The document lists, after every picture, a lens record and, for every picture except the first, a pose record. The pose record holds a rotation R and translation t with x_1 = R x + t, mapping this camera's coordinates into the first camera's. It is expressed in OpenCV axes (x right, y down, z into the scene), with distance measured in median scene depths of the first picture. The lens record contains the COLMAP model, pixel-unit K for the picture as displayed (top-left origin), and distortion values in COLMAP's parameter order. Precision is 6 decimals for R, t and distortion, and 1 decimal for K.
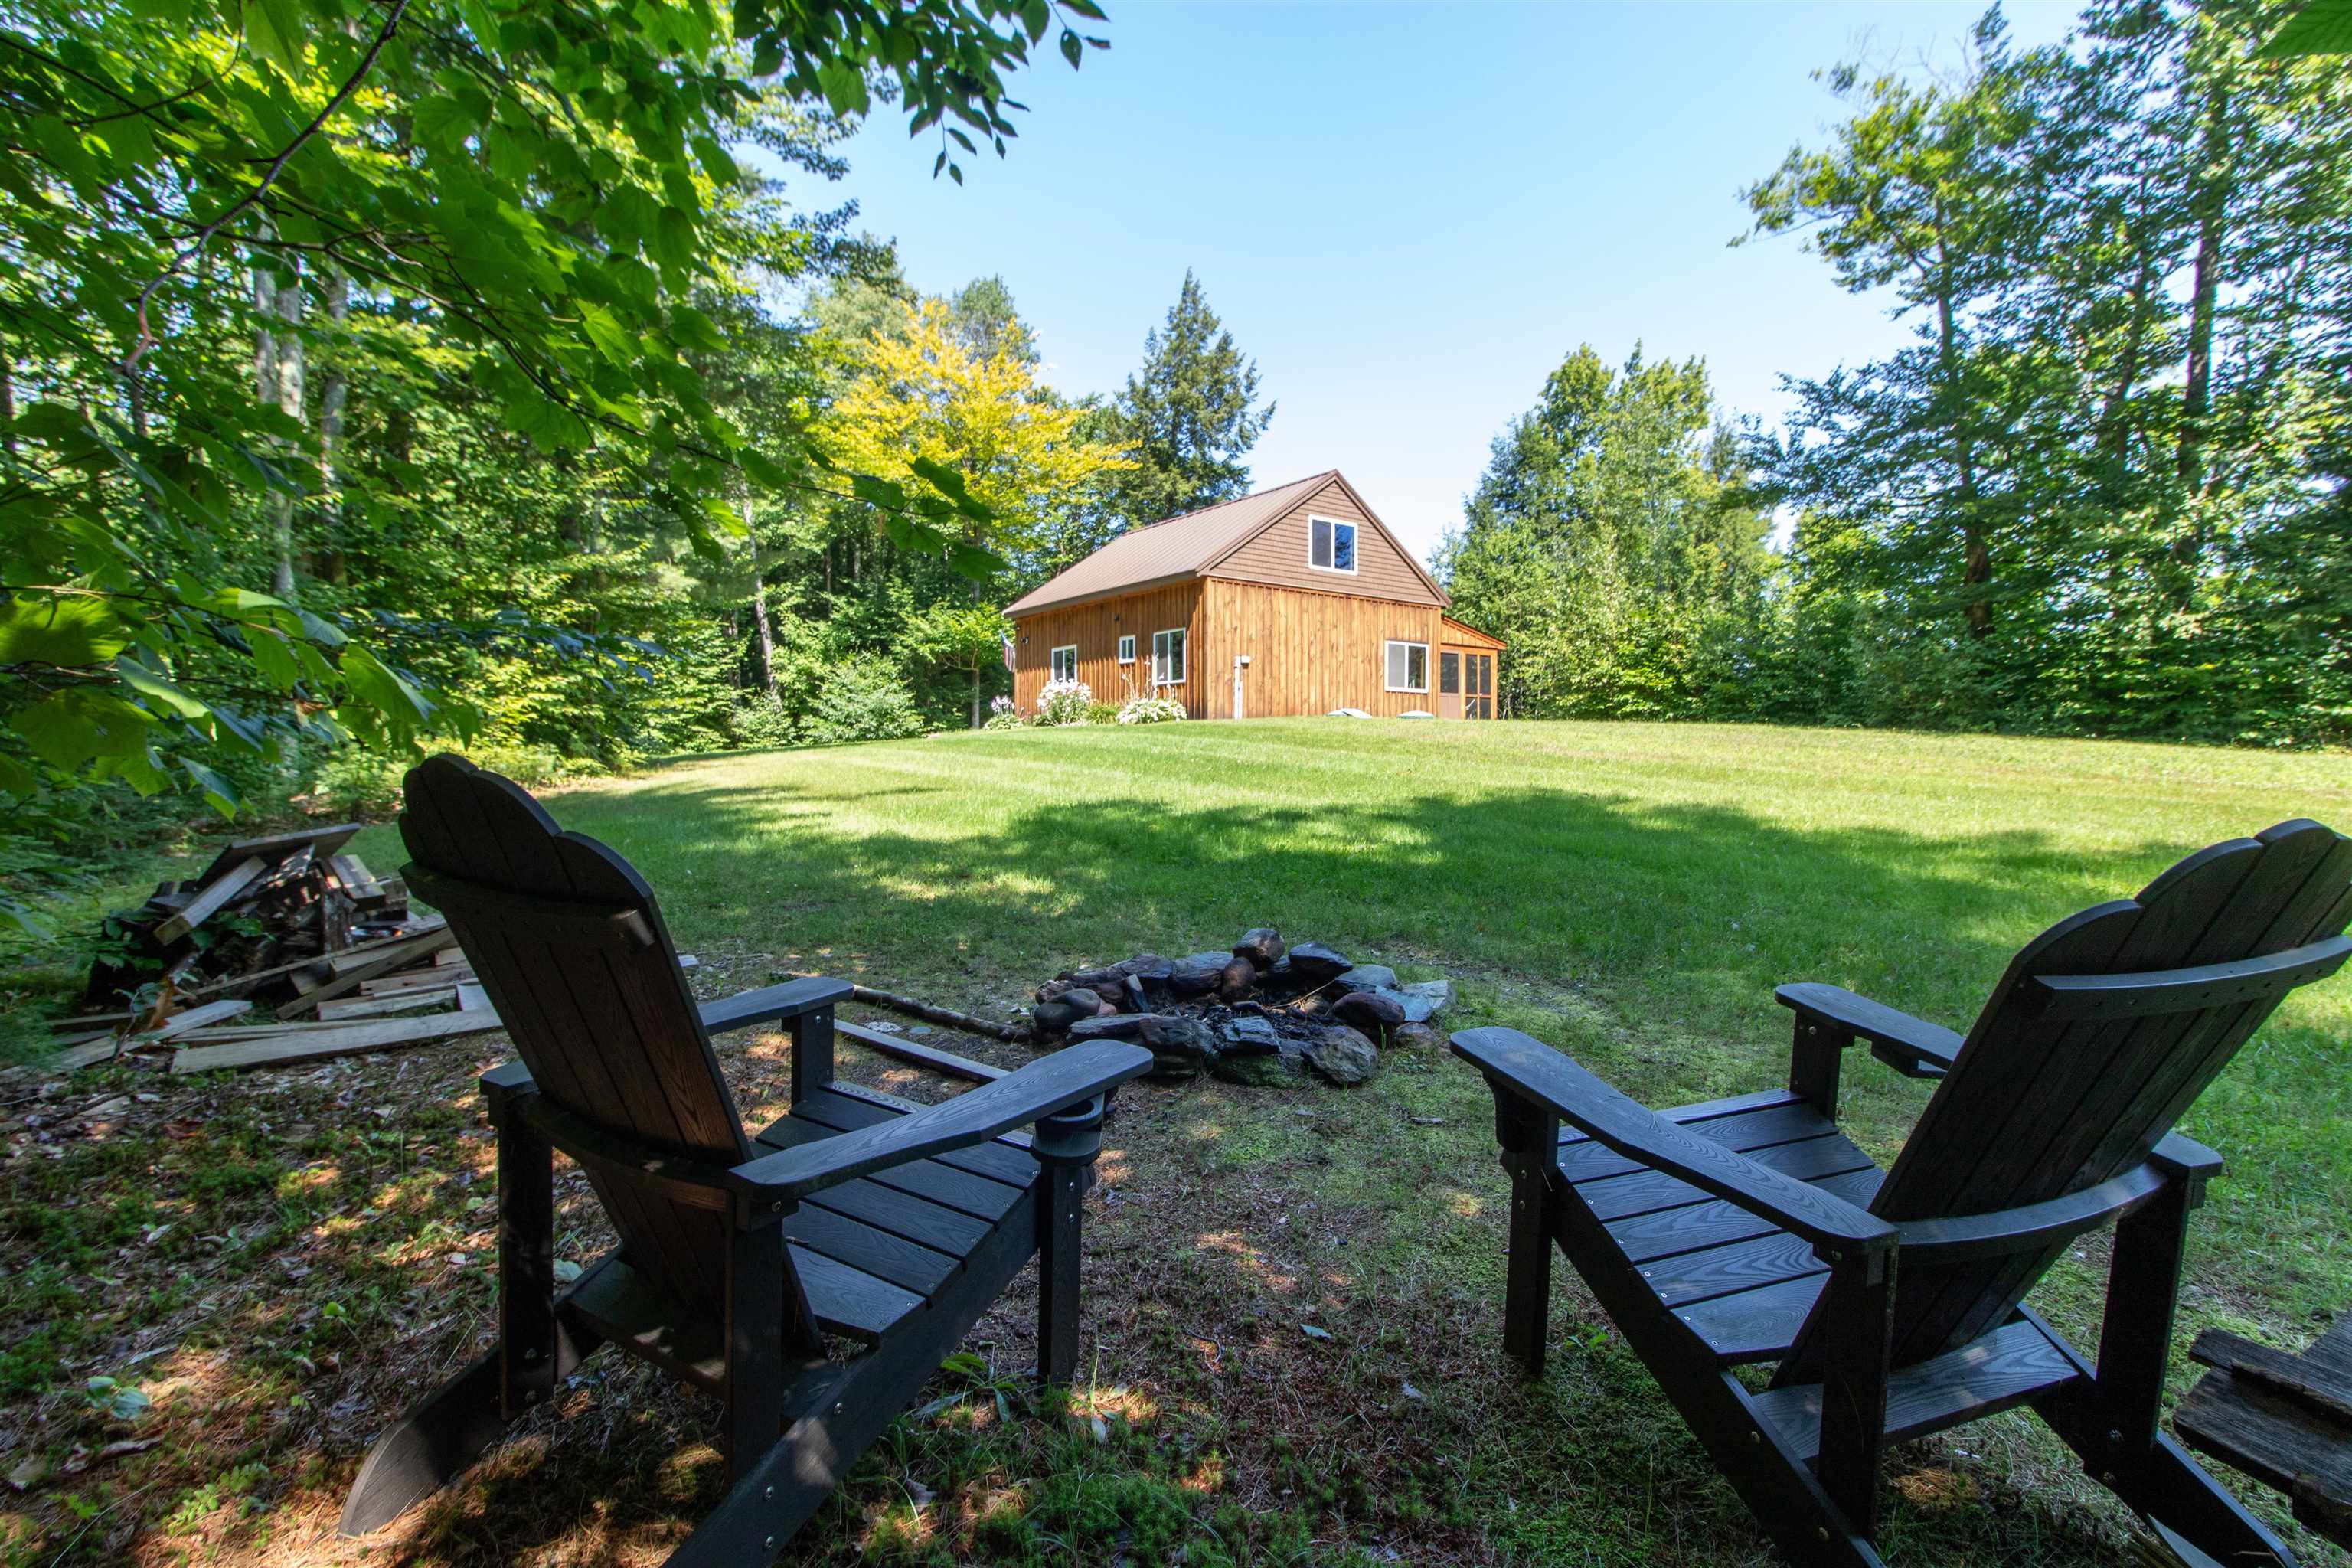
lens RADIAL K [[1095.2, 0, 1185.4], [0, 1095.2, 786.8], [0, 0, 1]] dist [0.003320, 0.000422]
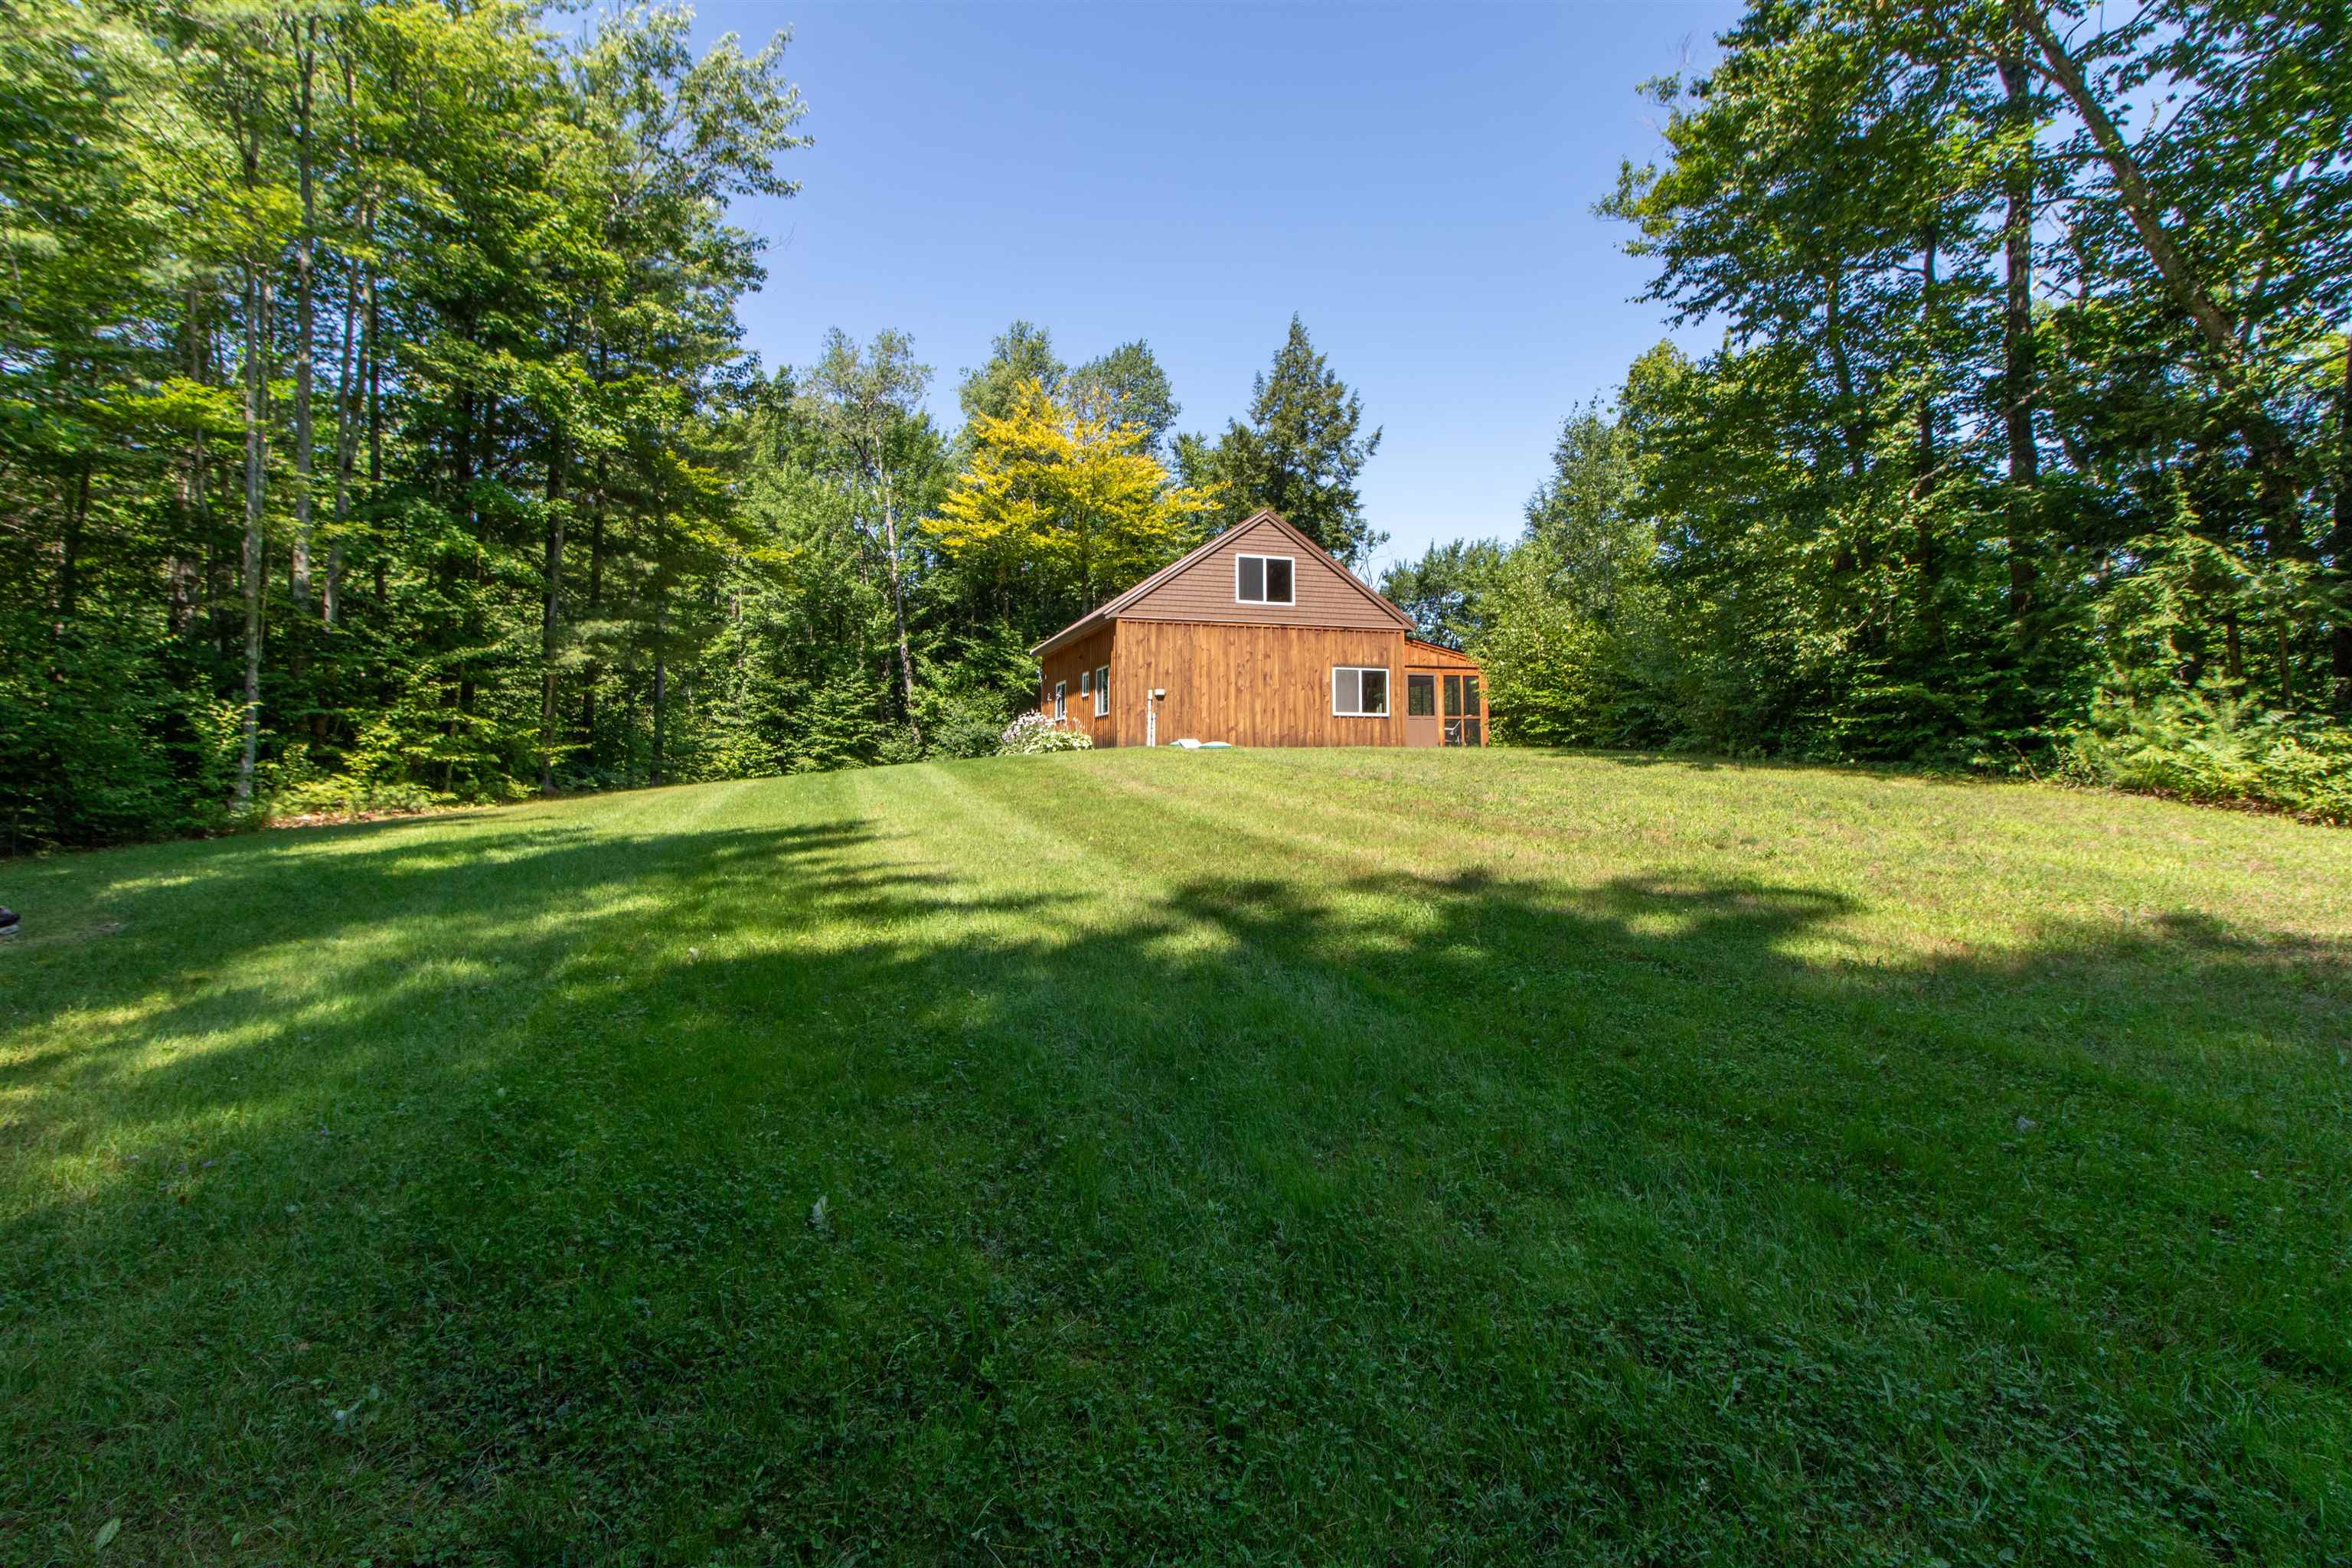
lens RADIAL K [[1113.5, 0, 1175.2], [0, 1113.5, 710.3], [0, 0, 1]] dist [0.000493, 0.000055]
pose [[0.948752, -0.025255, -0.315009, 0.268281], [-0.001067, 0.996540, -0.083108, -0.004724], [0.316018, 0.079185, 0.945443, -0.019993]]
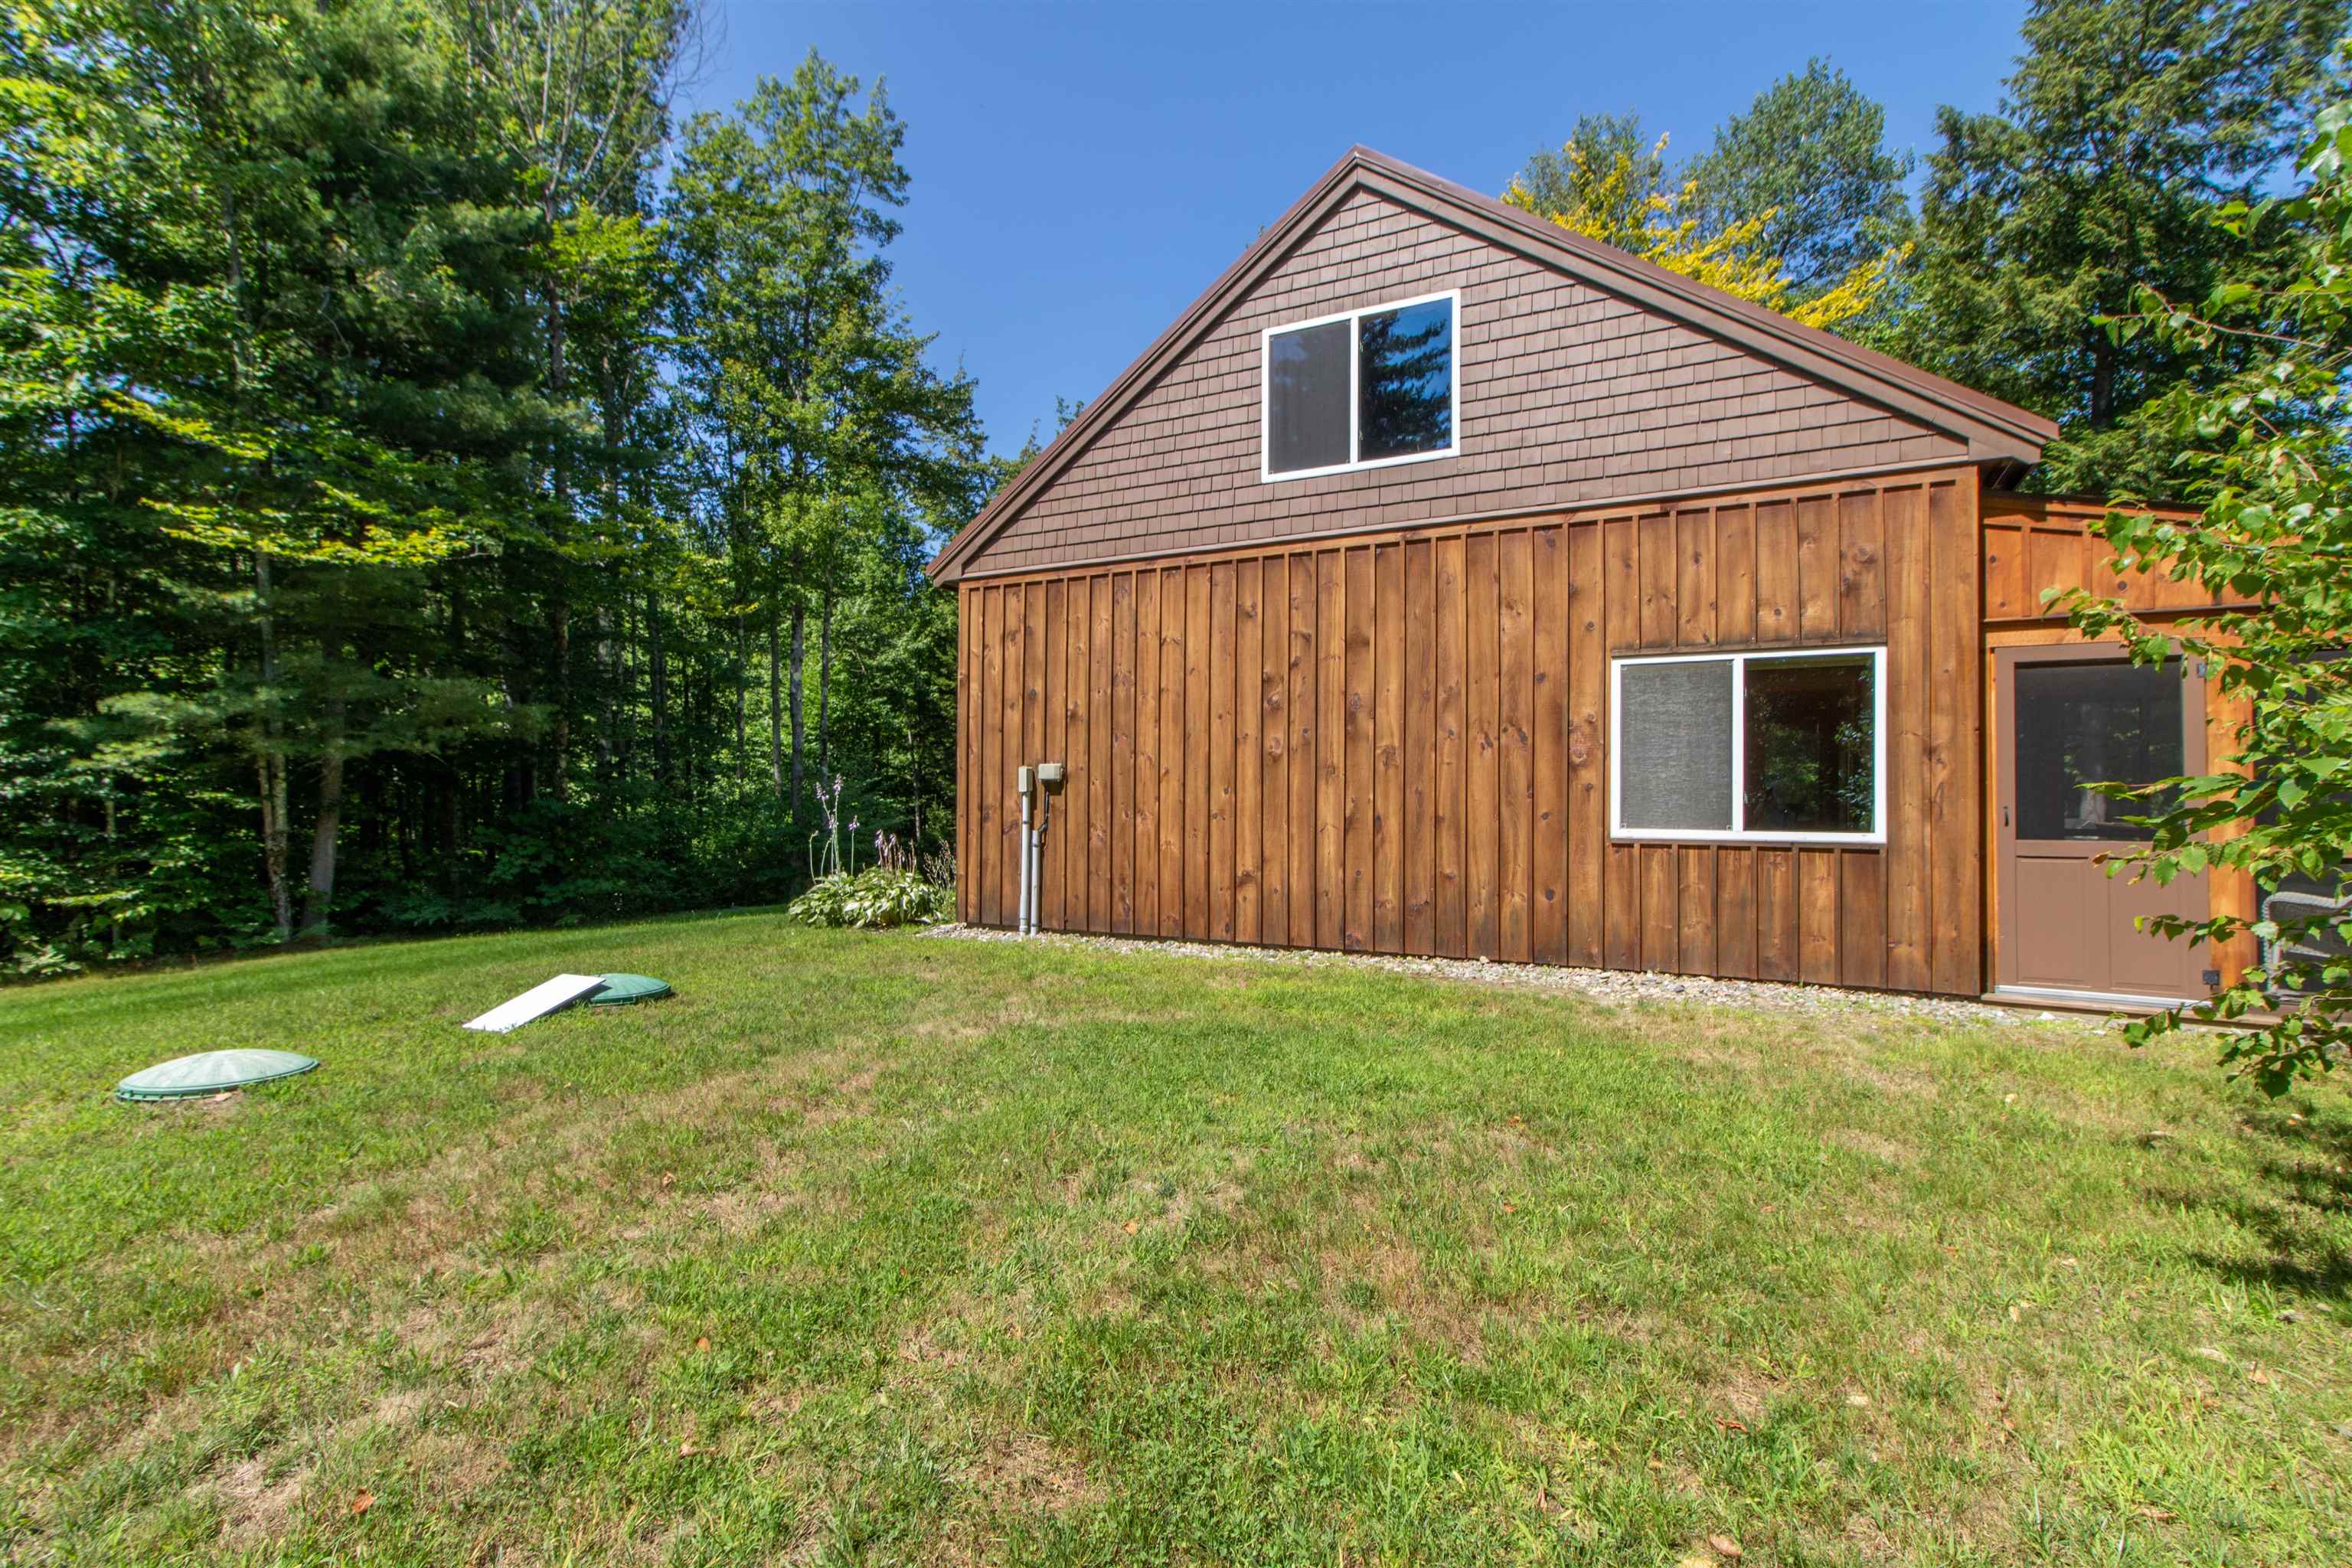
lens RADIAL K [[1099.0, 0, 1176.0], [0, 1099.0, 784.0], [0, 0, 1]] dist [0.010834, -0.000097]
pose [[0.442034, -0.011758, -0.896921, 0.275812], [-0.020930, 0.999507, -0.023417, -0.067880], [0.896754, 0.029124, 0.441569, 0.566967]]
